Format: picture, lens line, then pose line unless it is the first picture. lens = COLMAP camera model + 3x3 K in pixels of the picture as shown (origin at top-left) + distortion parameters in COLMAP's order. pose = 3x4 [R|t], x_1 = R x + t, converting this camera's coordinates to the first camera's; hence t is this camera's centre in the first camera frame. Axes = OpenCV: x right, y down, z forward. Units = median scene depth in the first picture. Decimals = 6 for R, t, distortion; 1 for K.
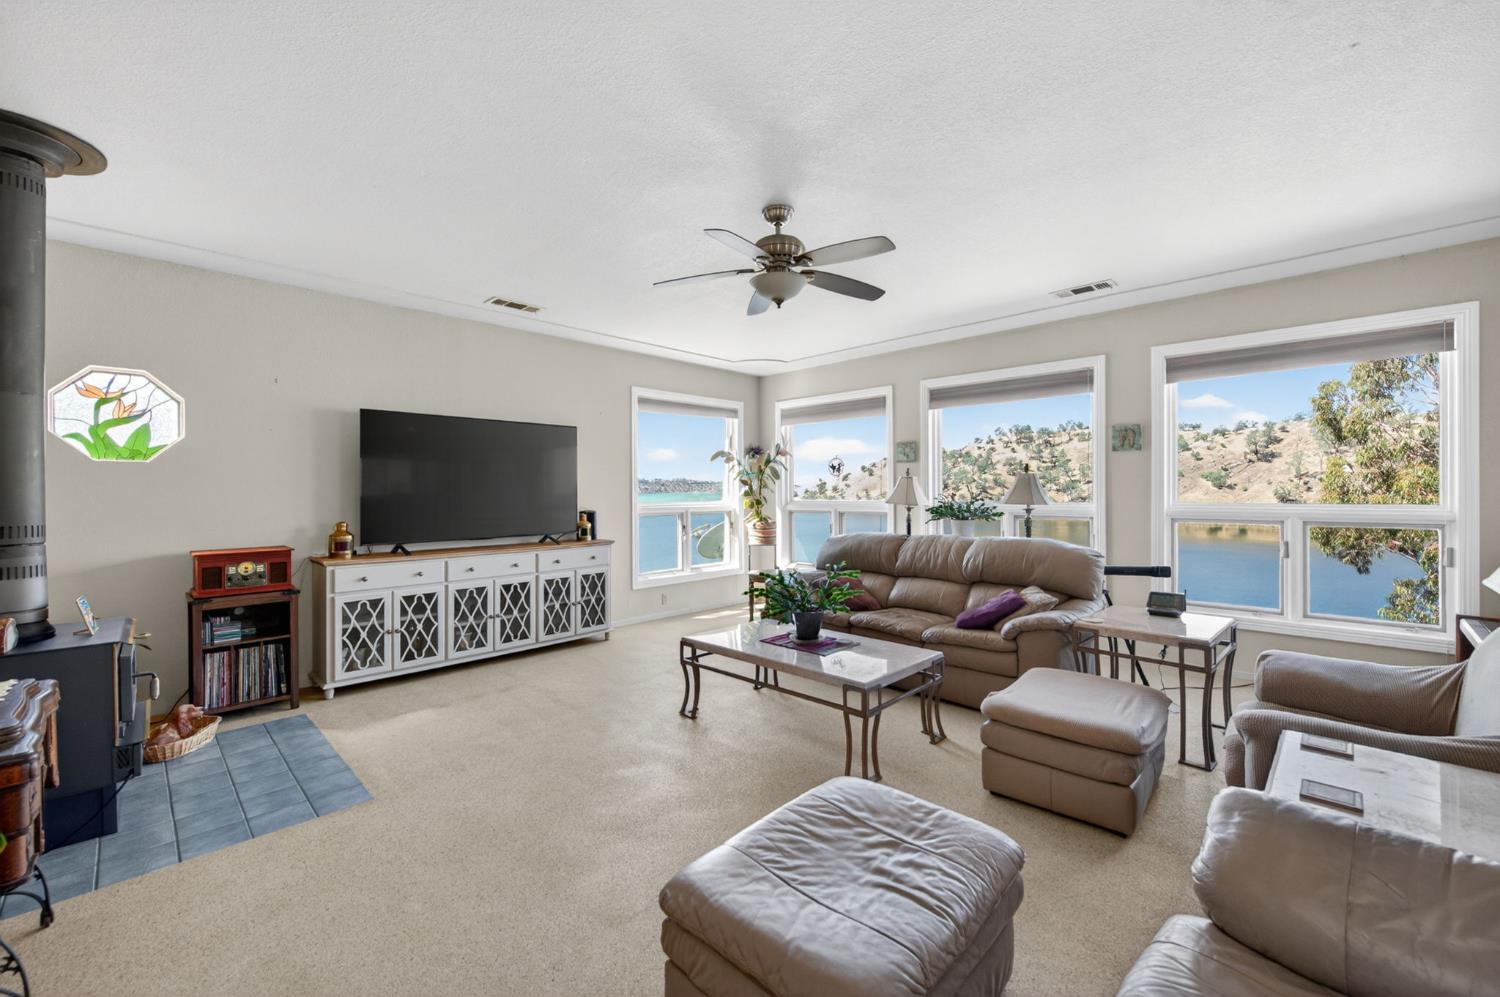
lens RADIAL K [[595.9, 0, 752.7], [0, 595.9, 494.4], [0, 0, 1]] dist [-0.000515, -0.000036]
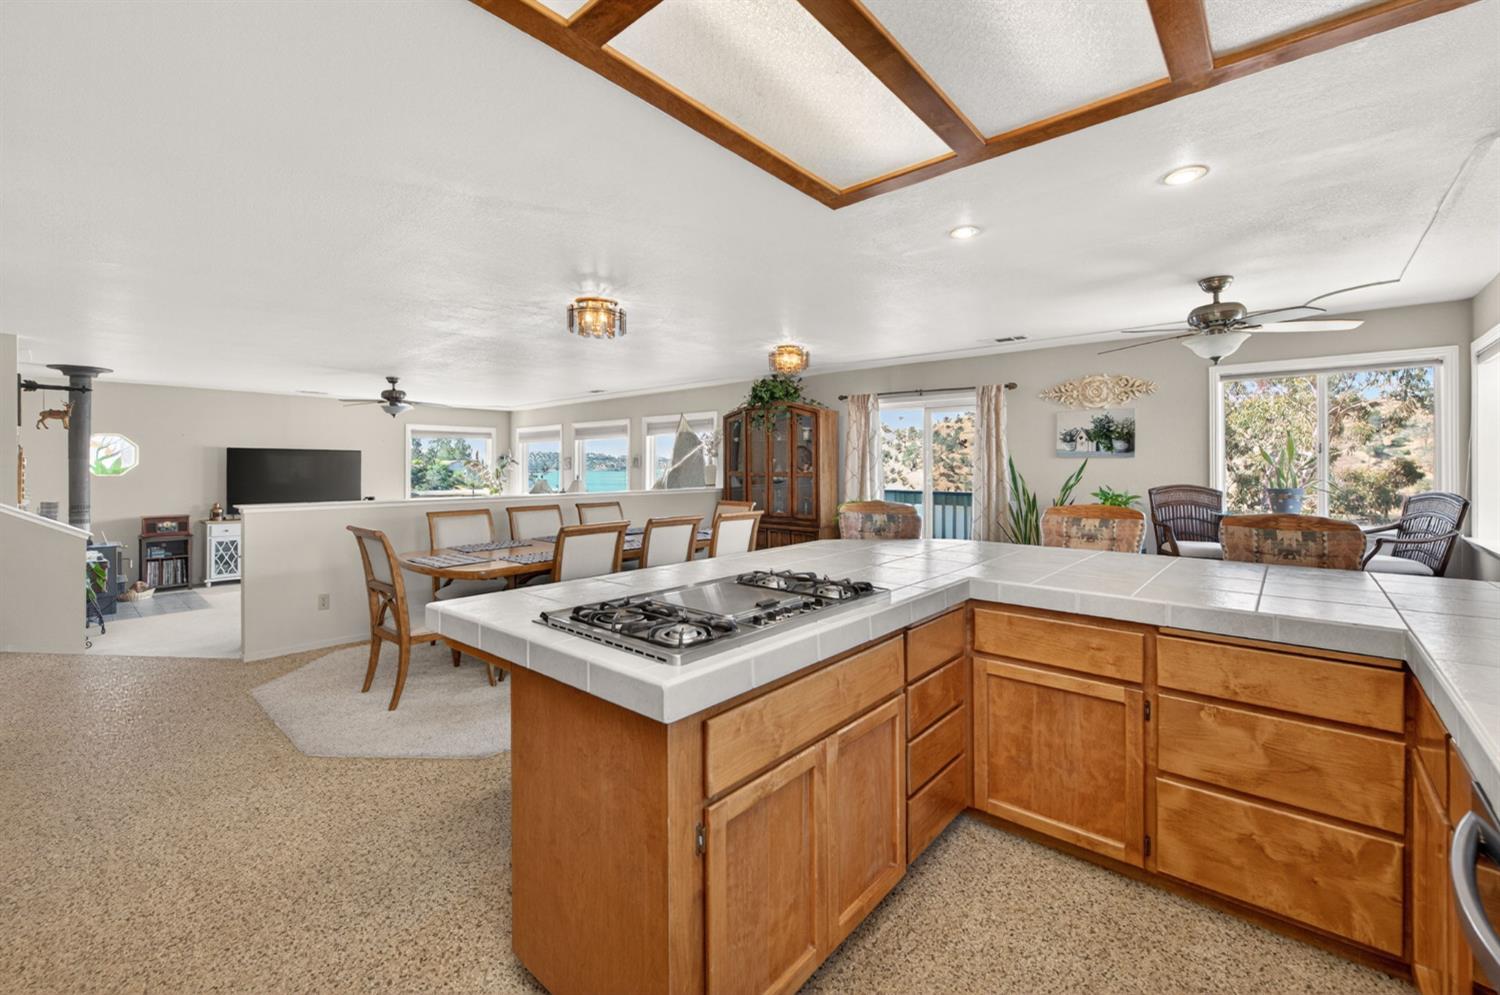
lens RADIAL K [[608.3, 0, 748.3], [0, 608.3, 471.5], [0, 0, 1]] dist [0.000739, -0.000007]
pose [[0.999091, 0.007432, 0.041969, 1.072985], [-0.007402, 0.999972, -0.000888, -0.076223], [-0.041975, 0.000577, 0.999119, -1.196631]]
